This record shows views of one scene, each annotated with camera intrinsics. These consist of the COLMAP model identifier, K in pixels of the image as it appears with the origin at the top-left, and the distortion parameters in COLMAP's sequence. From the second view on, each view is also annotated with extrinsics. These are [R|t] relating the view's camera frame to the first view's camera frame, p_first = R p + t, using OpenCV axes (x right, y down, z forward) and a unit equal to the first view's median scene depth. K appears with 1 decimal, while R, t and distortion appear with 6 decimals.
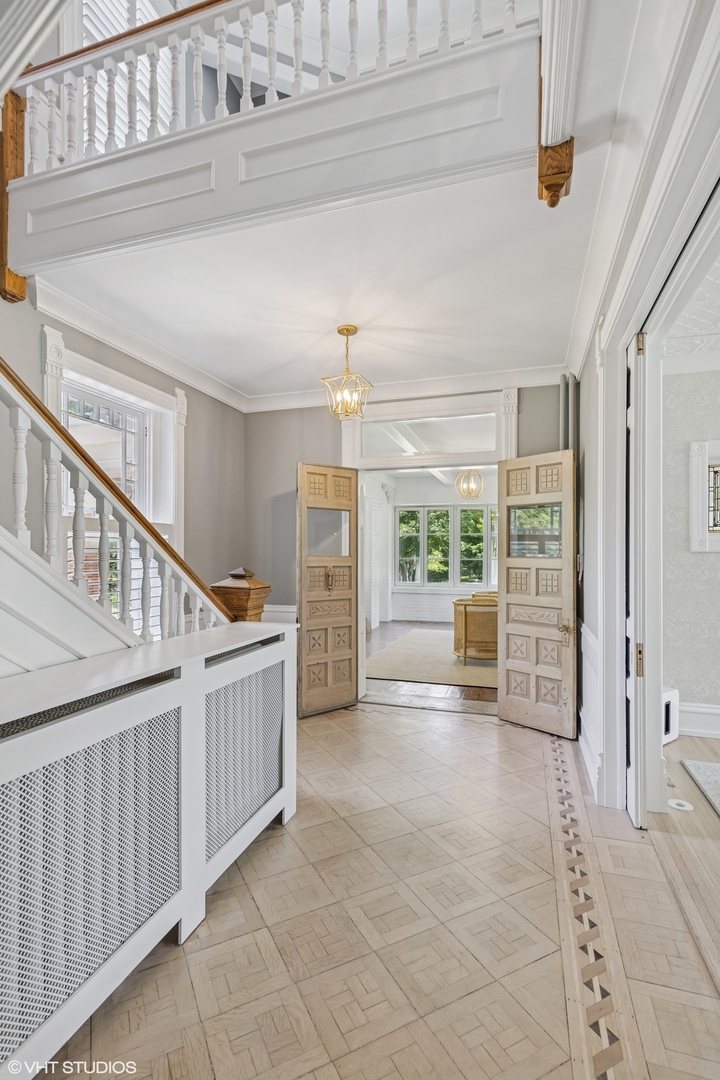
lens RADIAL K [[510.3, 0, 364.2], [0, 510.3, 550.9], [0, 0, 1]] dist [-0.001701, -0.000651]
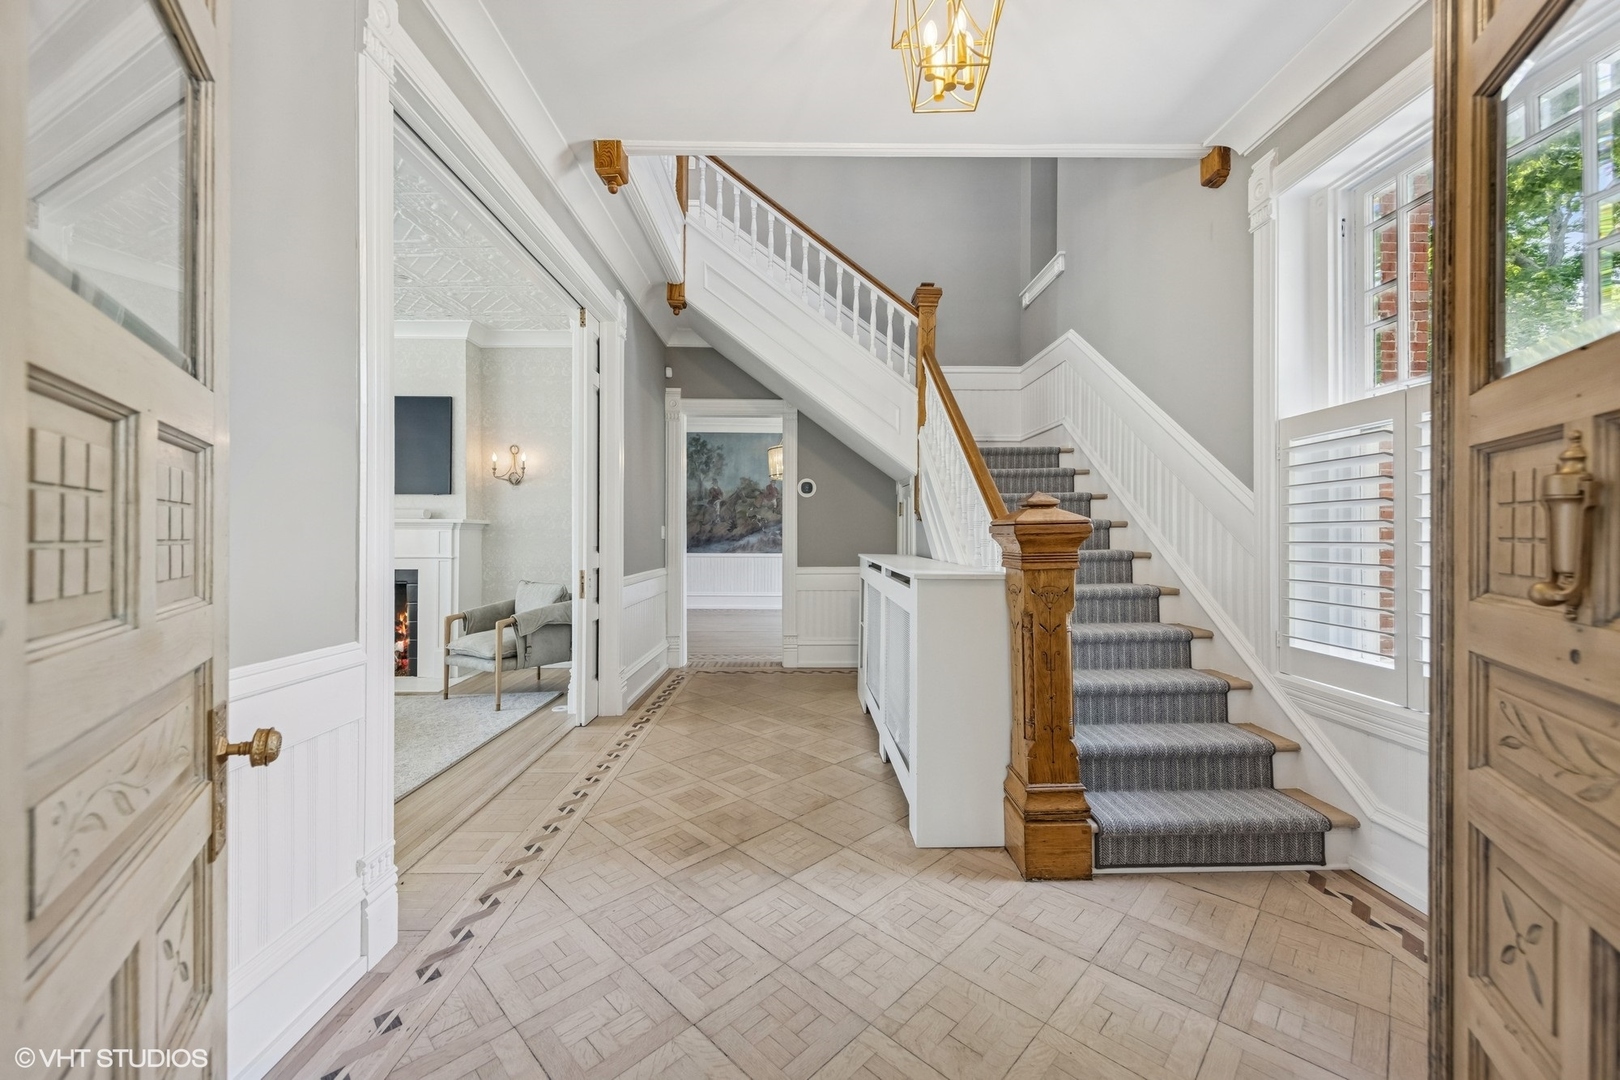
lens RADIAL K [[627.1, 0, 813.3], [0, 627.1, 532.6], [0, 0, 1]] dist [-0.000093, -0.000064]
pose [[-0.949812, -0.003593, -0.312802, 0.241668], [-0.001977, 0.999983, -0.005486, 0.084935], [0.312816, -0.004592, -0.949803, 1.616069]]
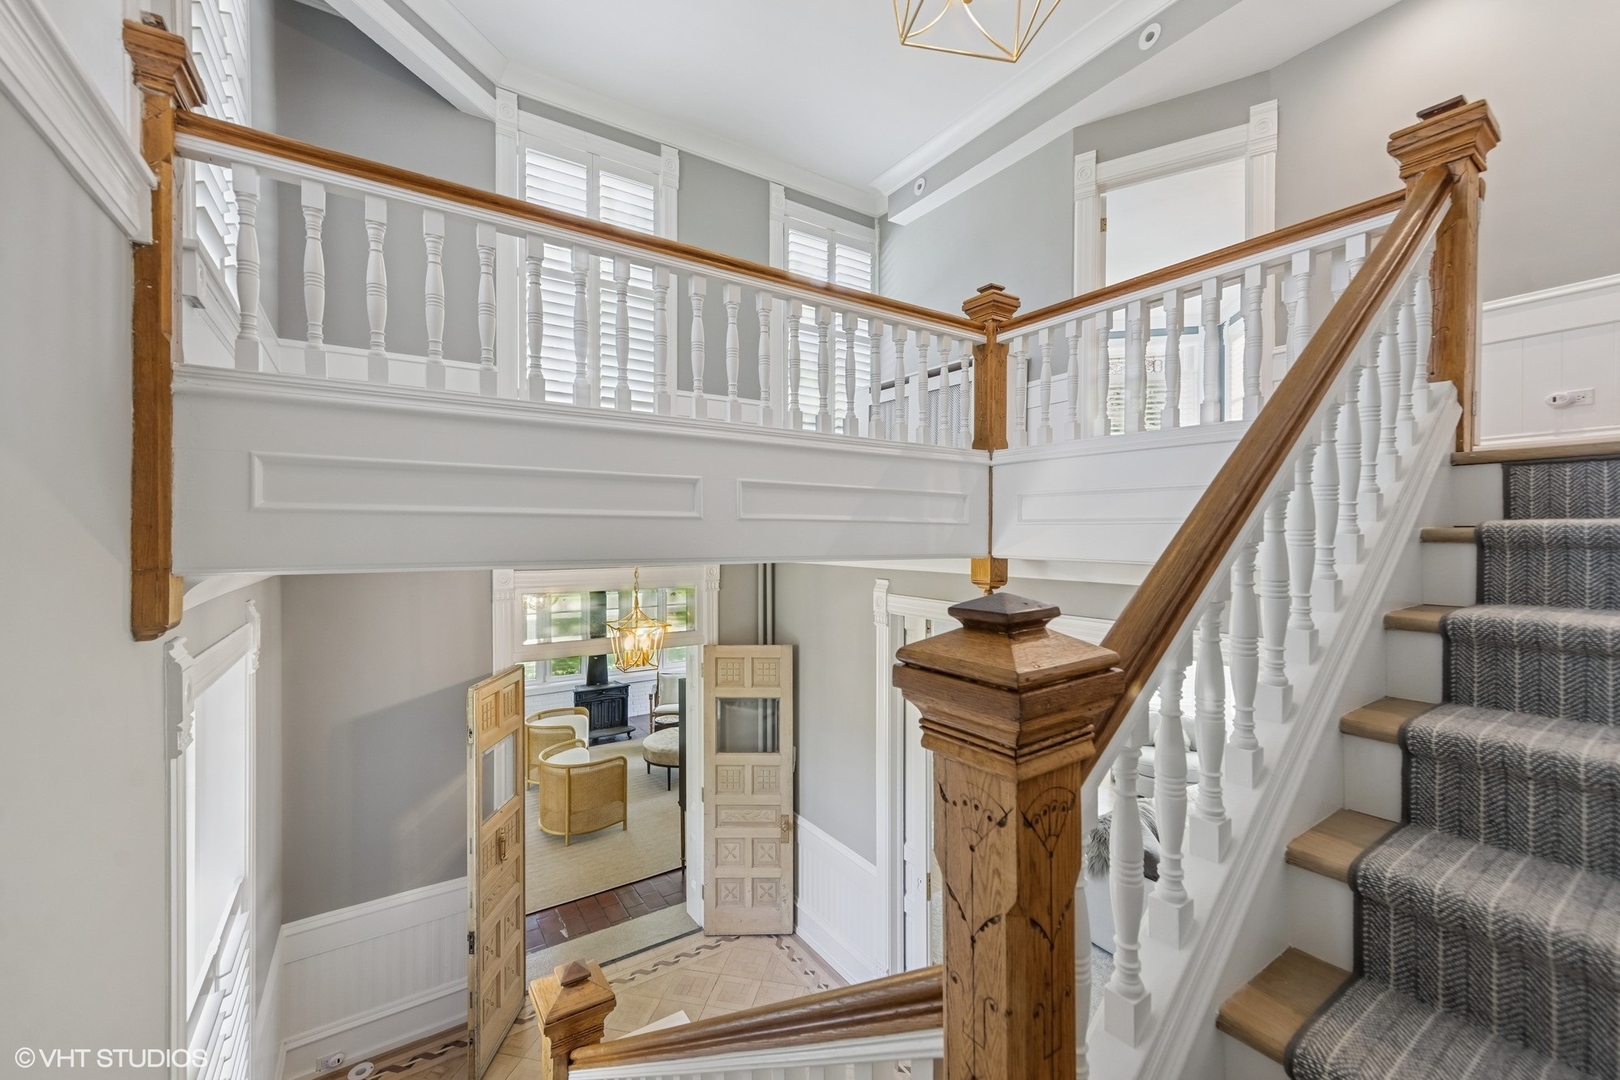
lens RADIAL K [[627.1, 0, 801.6], [0, 627.1, 536.9], [0, 0, 1]] dist [-0.000093, -0.000064]
pose [[0.630525, 0.001197, 0.776168, -0.608233], [-0.000107, 0.999999, -0.001455, -0.463114], [-0.776169, 0.000834, 0.630525, 0.224206]]
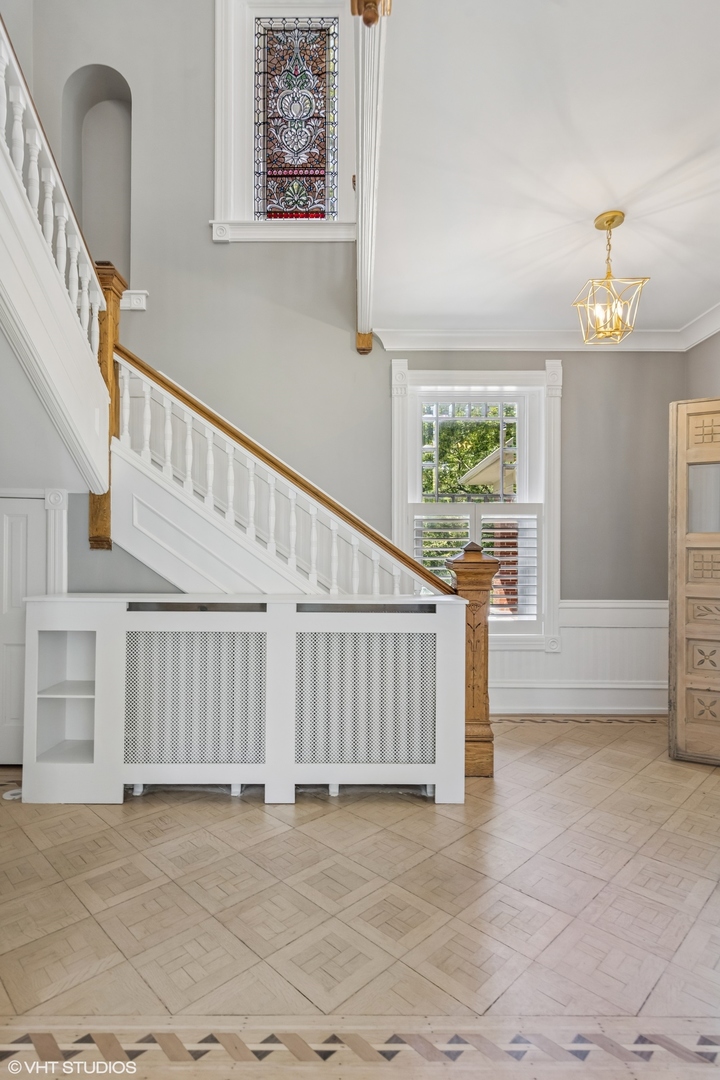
lens RADIAL K [[565.7, 0, 362.6], [0, 565.7, 549.5], [0, 0, 1]] dist [-0.000446, 0.000750]
pose [[0.309945, -0.002482, -0.950751, 0.718233], [-0.000238, 0.999996, -0.002689, 0.049687], [0.950754, 0.001060, 0.309943, 0.466854]]
